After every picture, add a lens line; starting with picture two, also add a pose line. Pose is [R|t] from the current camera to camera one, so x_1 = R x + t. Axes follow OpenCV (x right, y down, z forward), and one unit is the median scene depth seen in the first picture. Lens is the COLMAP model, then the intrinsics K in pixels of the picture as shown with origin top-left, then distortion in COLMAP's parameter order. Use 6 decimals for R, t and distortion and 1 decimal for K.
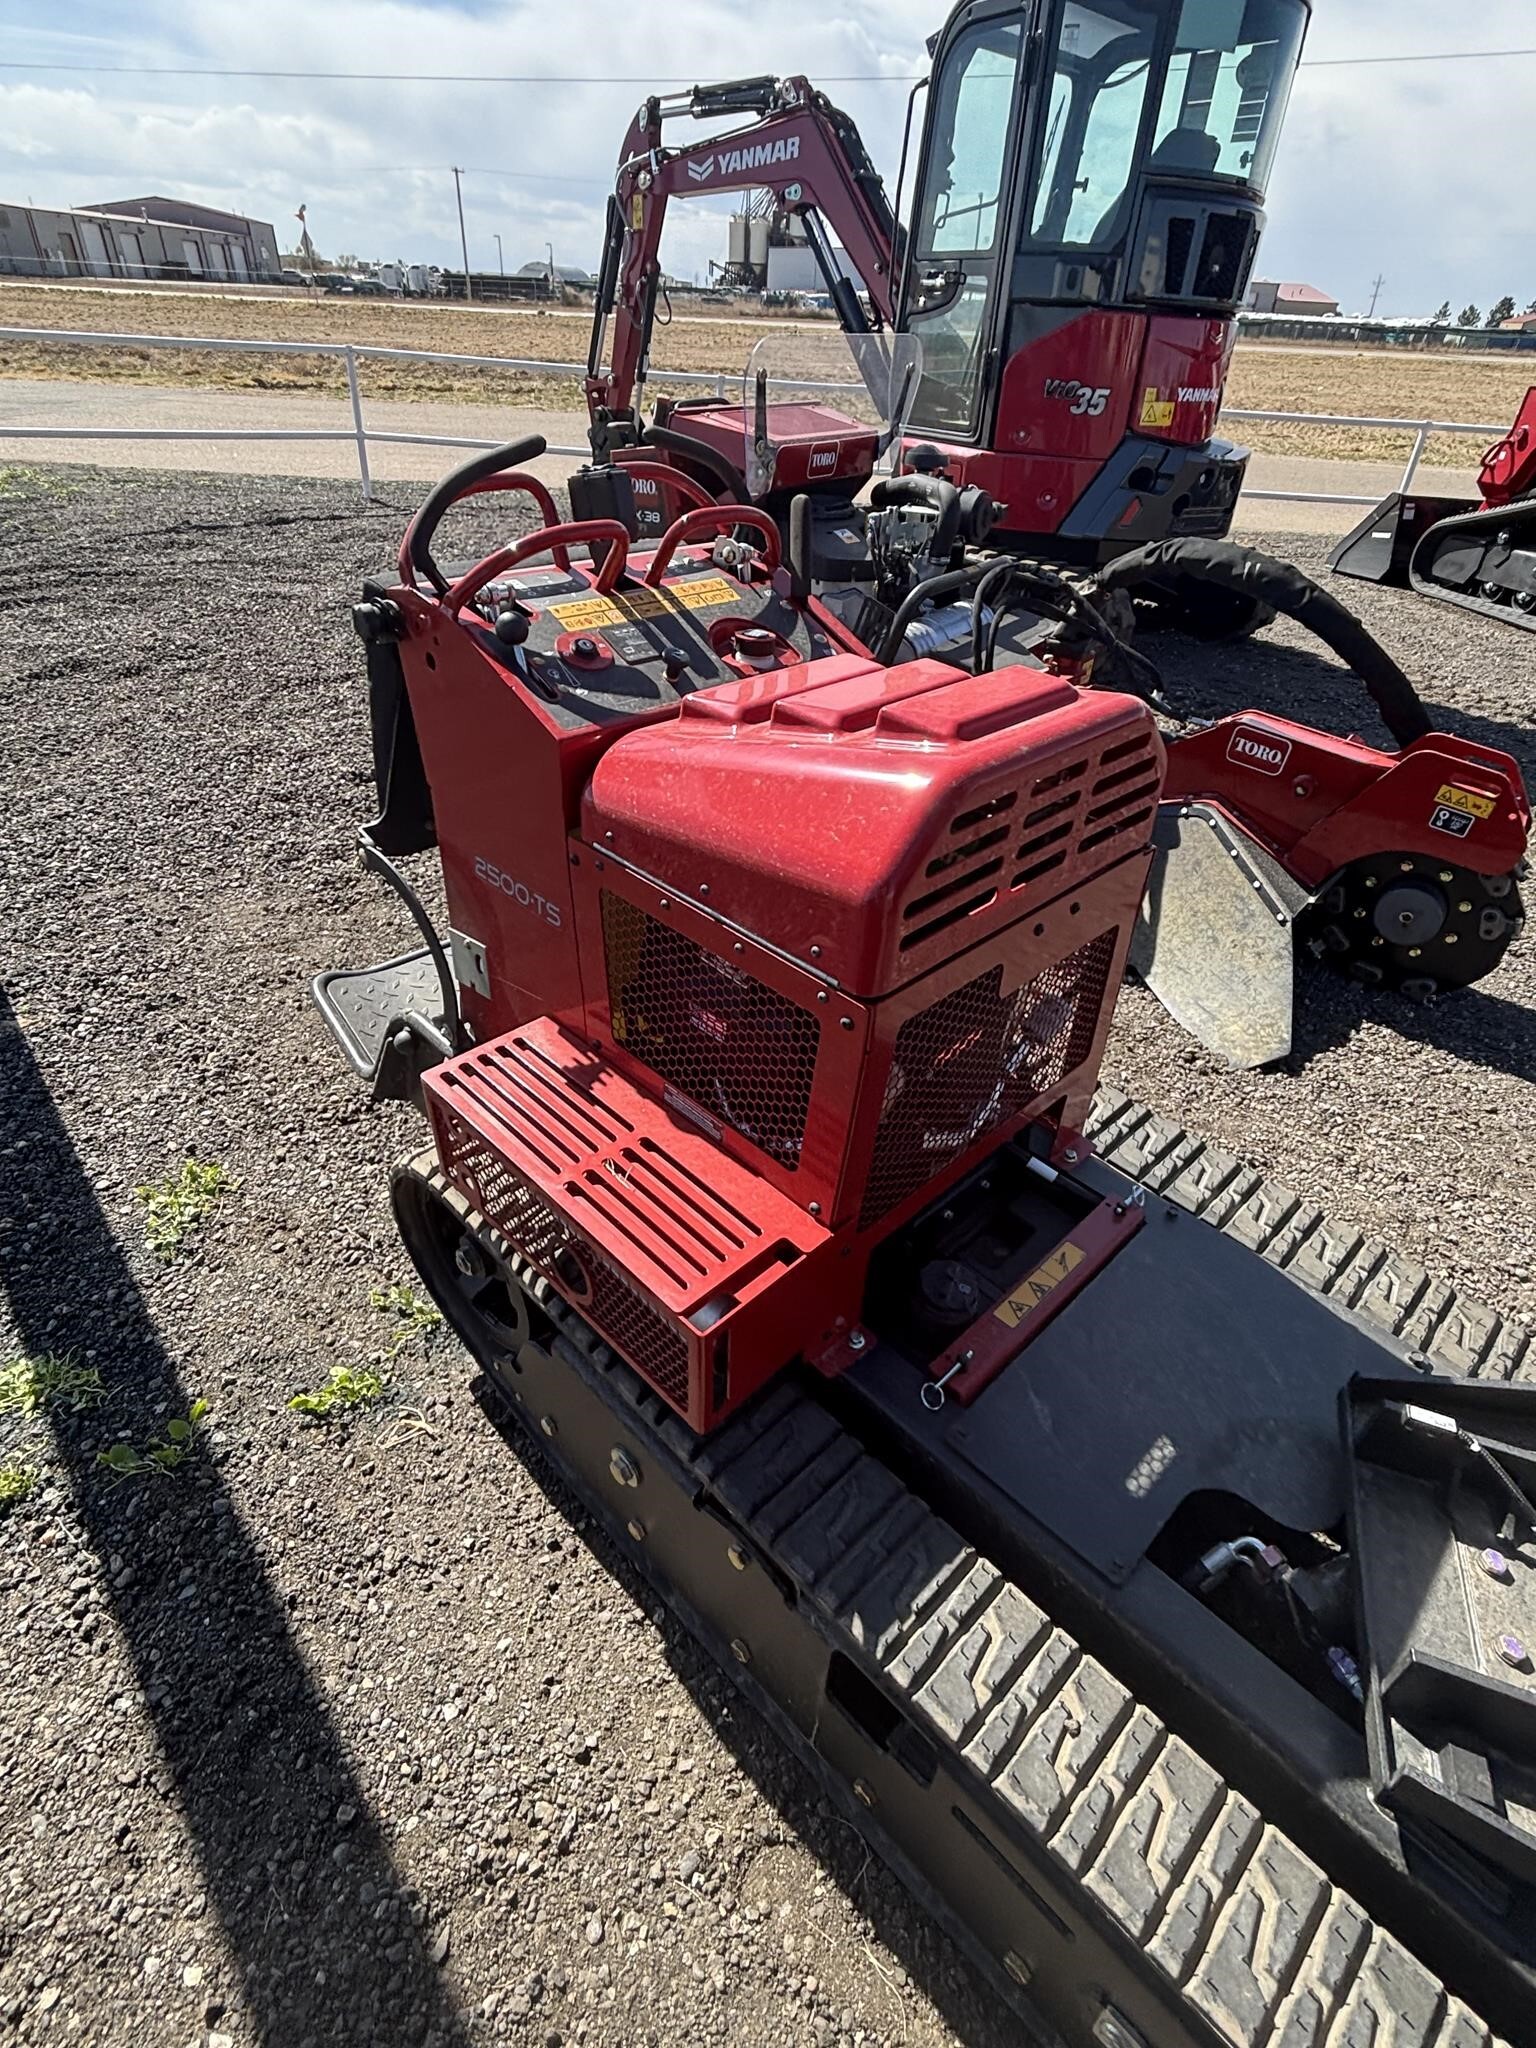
lens RADIAL K [[1034.9, 0, 768.0], [0, 1034.9, 1024.0], [0, 0, 1]] dist [-0.039171, 0.028111]
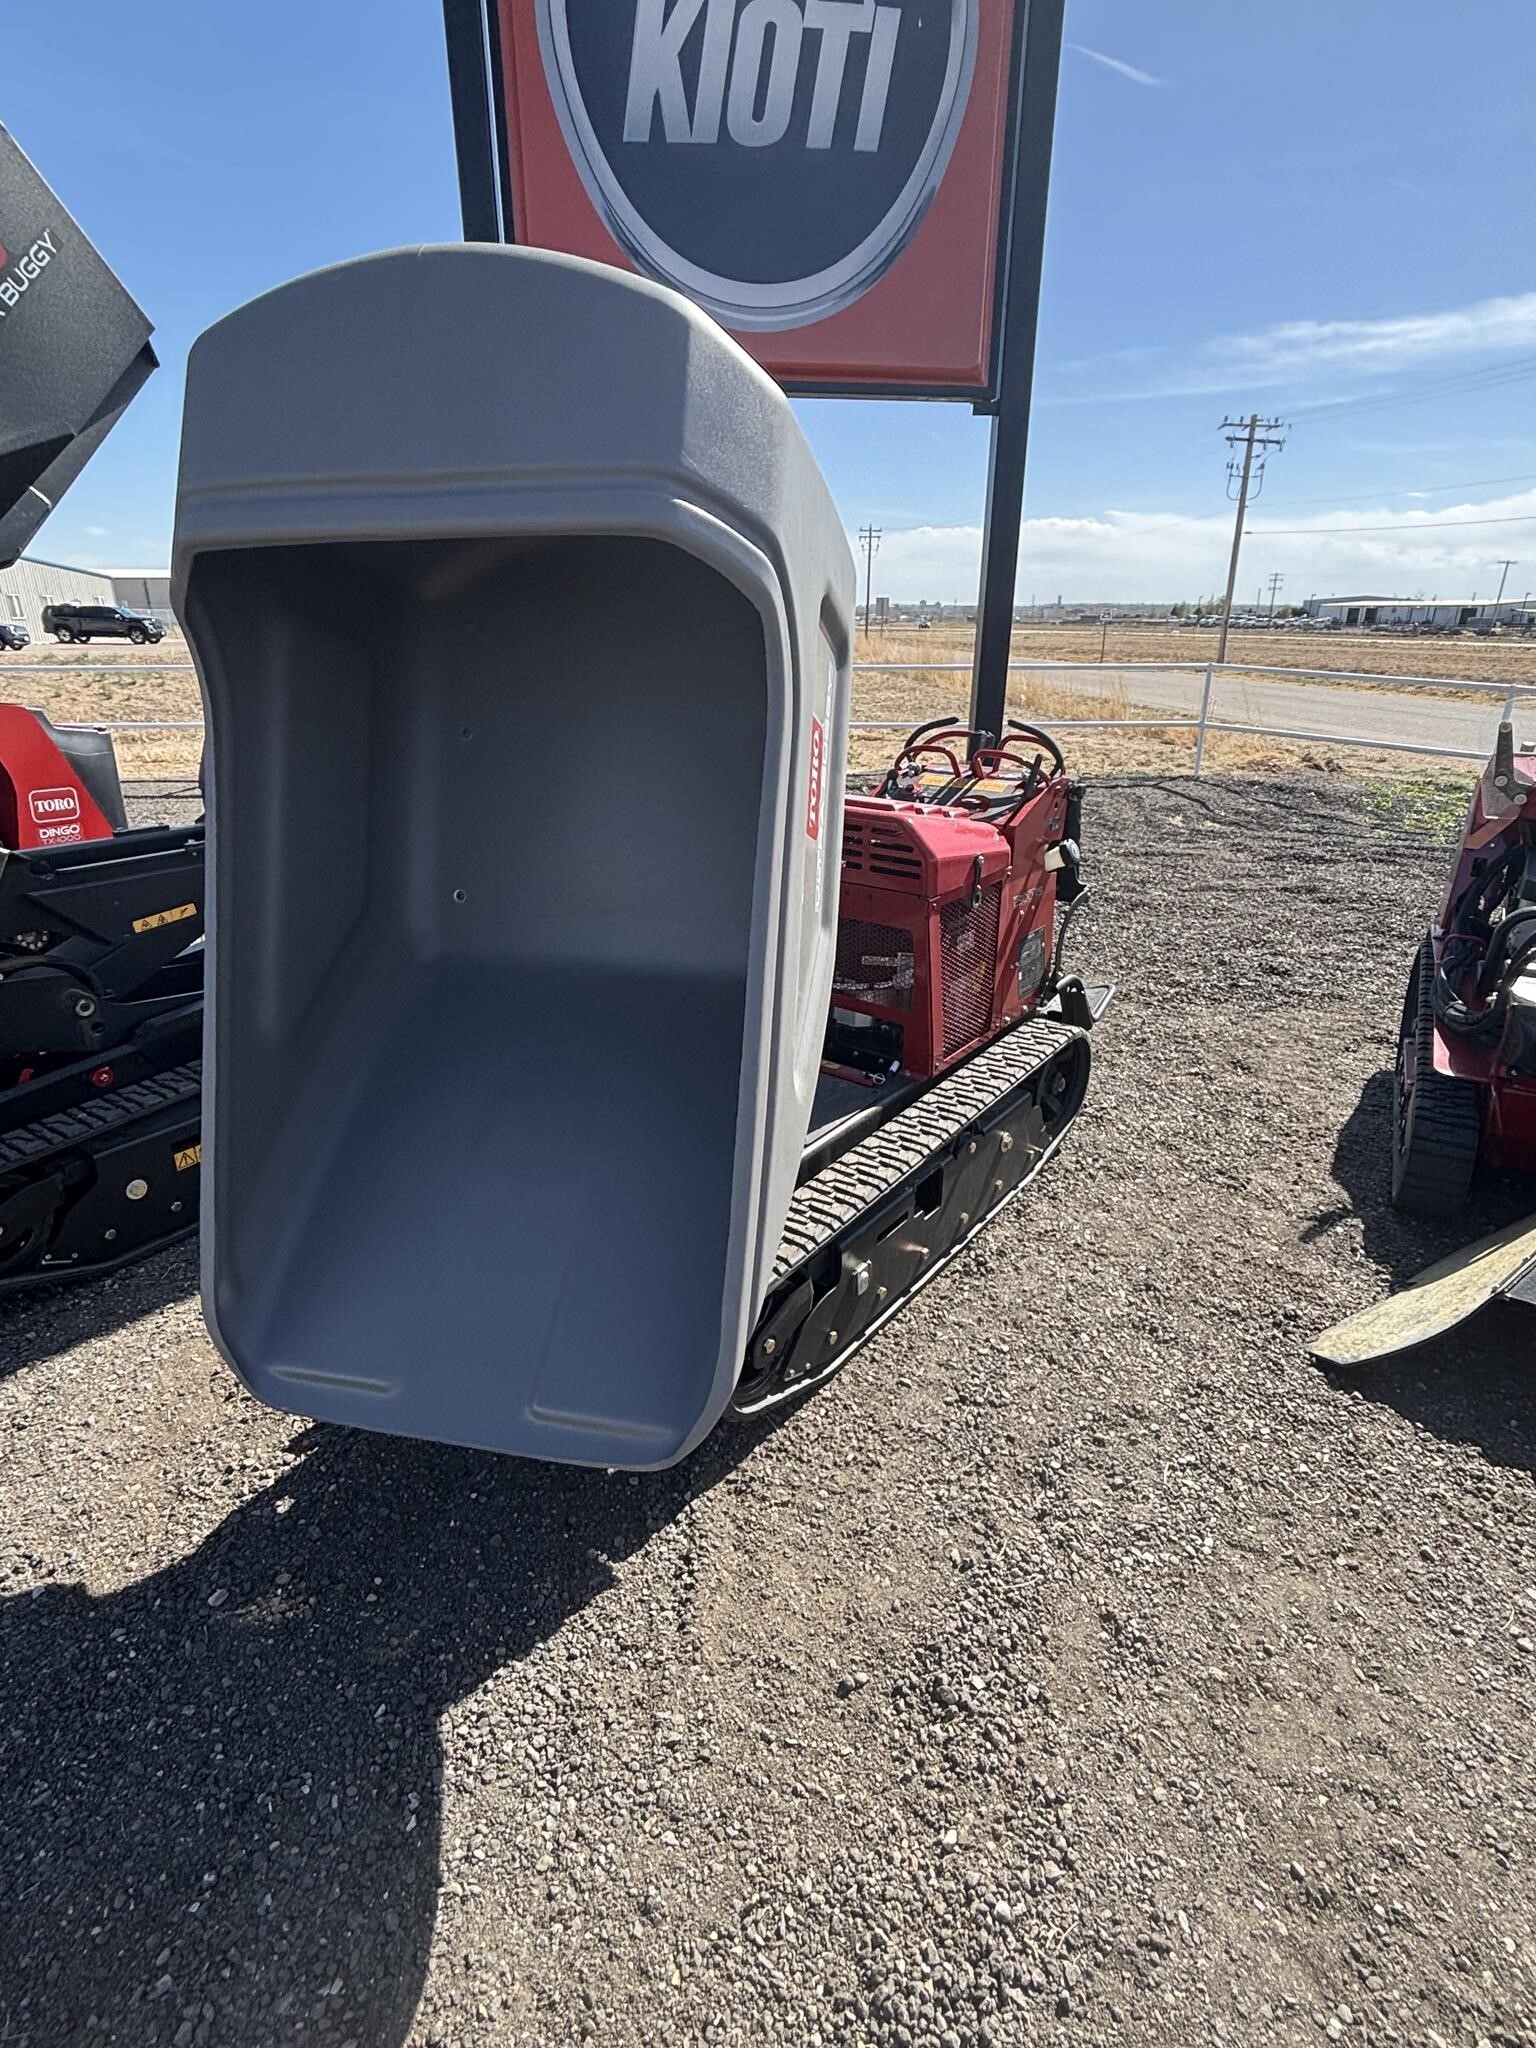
lens RADIAL K [[1014.7, 0, 764.3], [0, 1014.7, 1027.1], [0, 0, 1]] dist [0.044047, -0.079445]
pose [[0.116775, 0.330902, -0.936412, 1.436240], [-0.574305, 0.791735, 0.208159, -0.124879], [0.810270, 0.513478, 0.282493, 0.163744]]
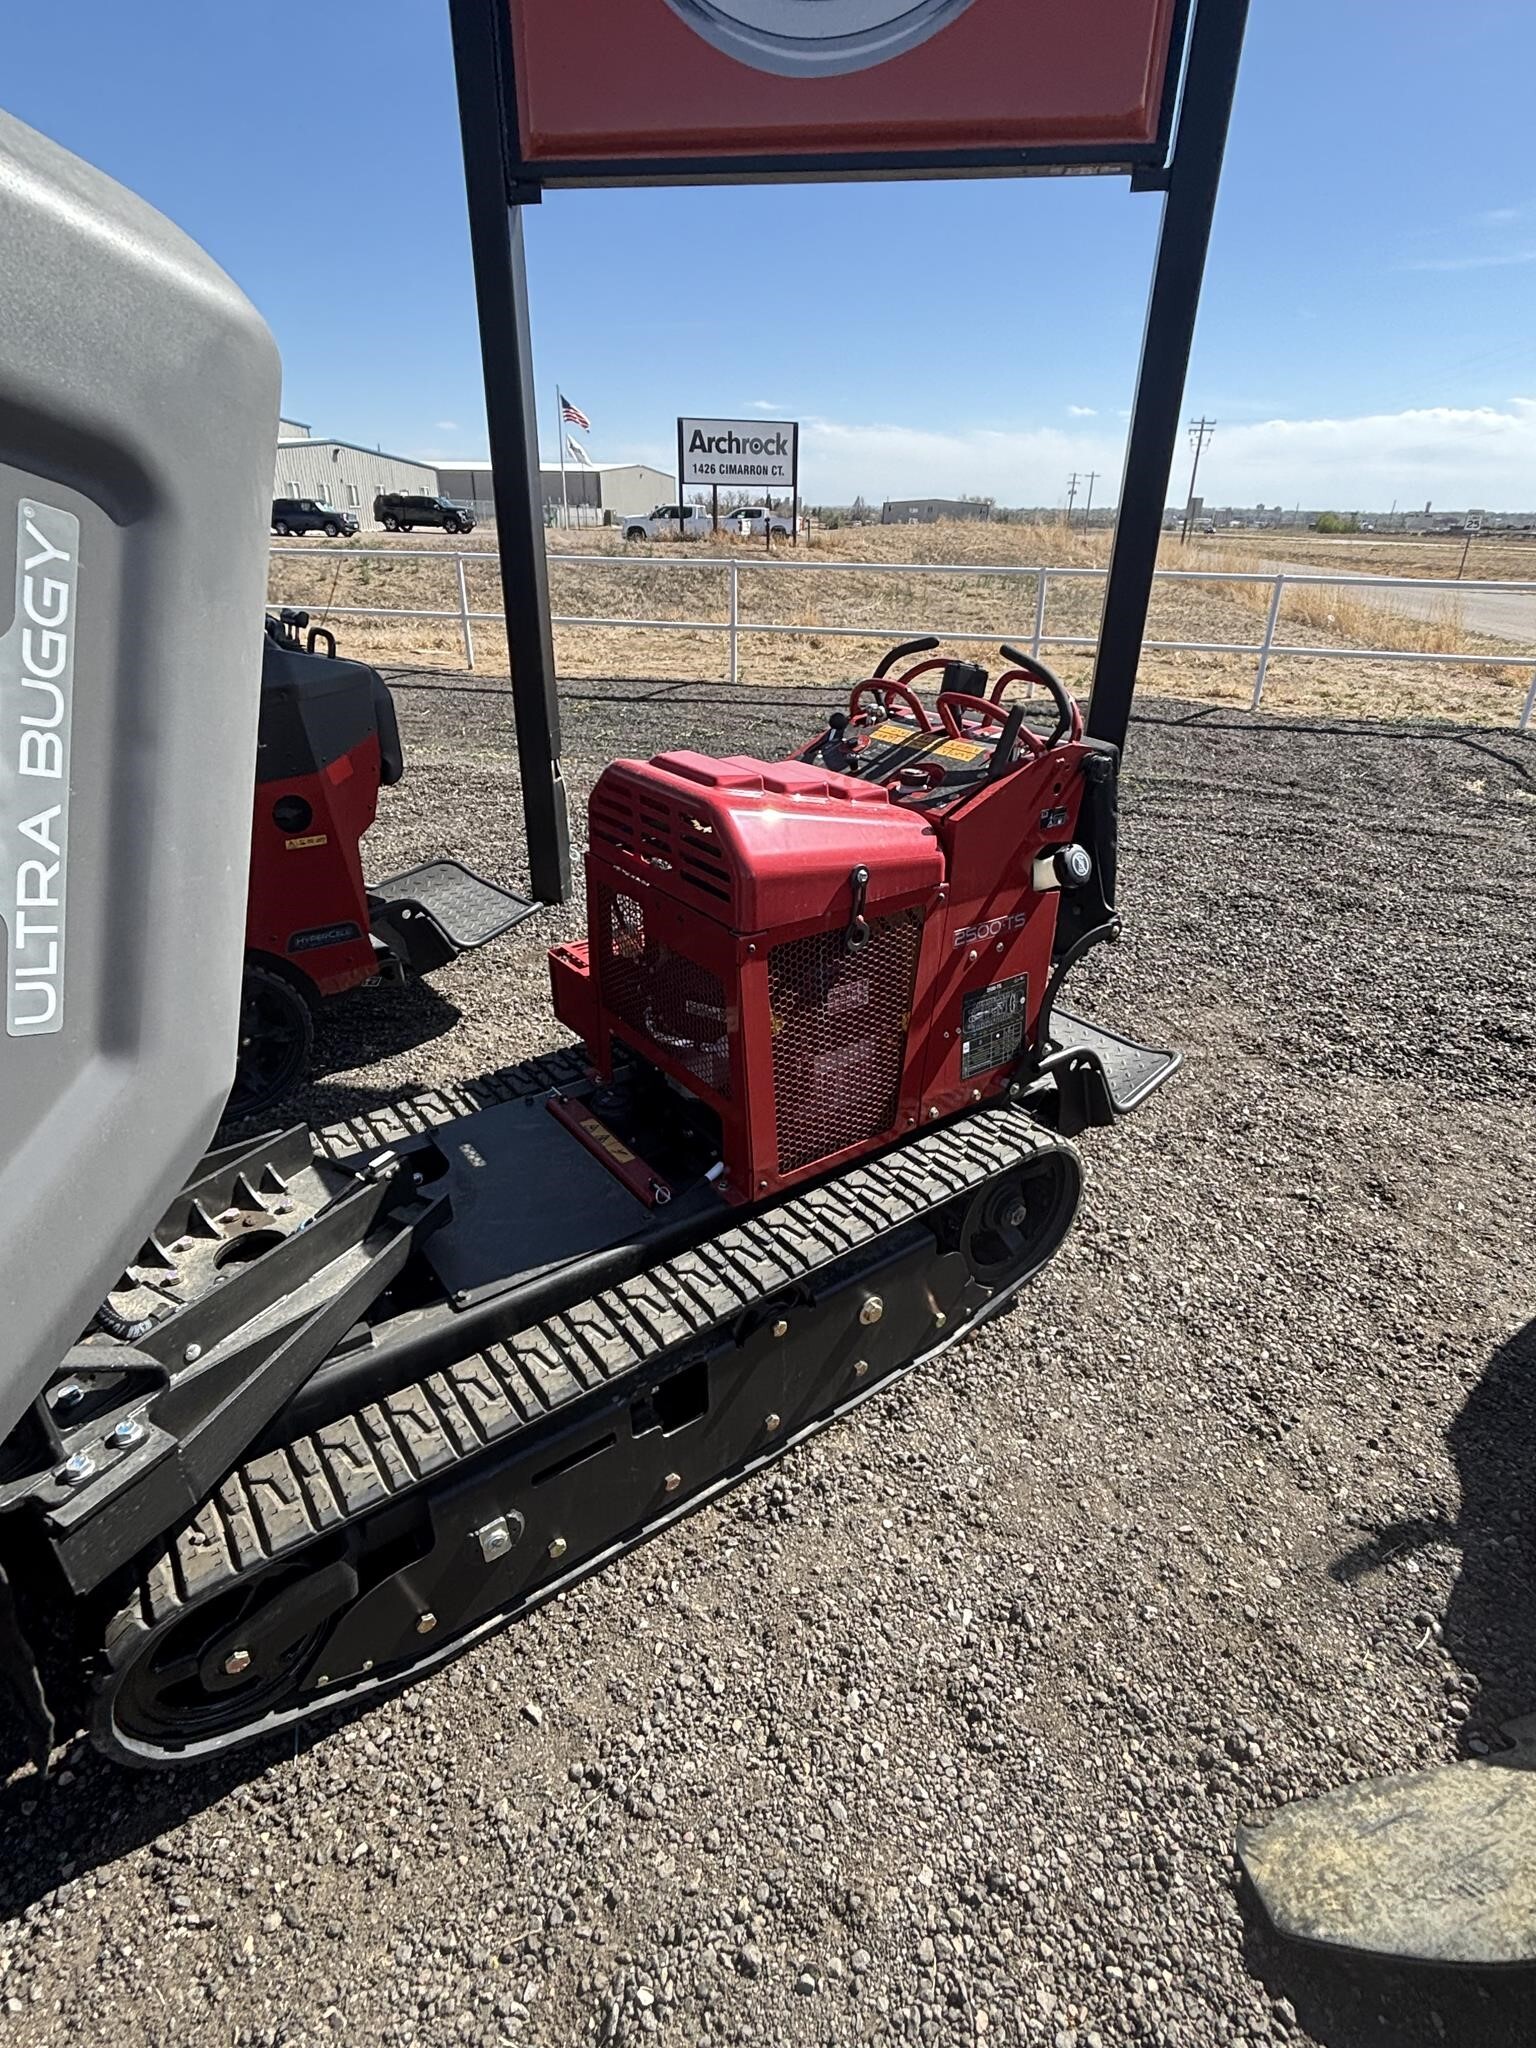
lens RADIAL K [[1027.6, 0, 769.4], [0, 1027.6, 1017.9], [0, 0, 1]] dist [-0.017180, 0.011462]
pose [[-0.145686, 0.395998, -0.906621, 0.961363], [-0.592507, 0.698952, 0.400502, -0.390606], [0.792282, 0.595526, 0.132804, 0.555454]]
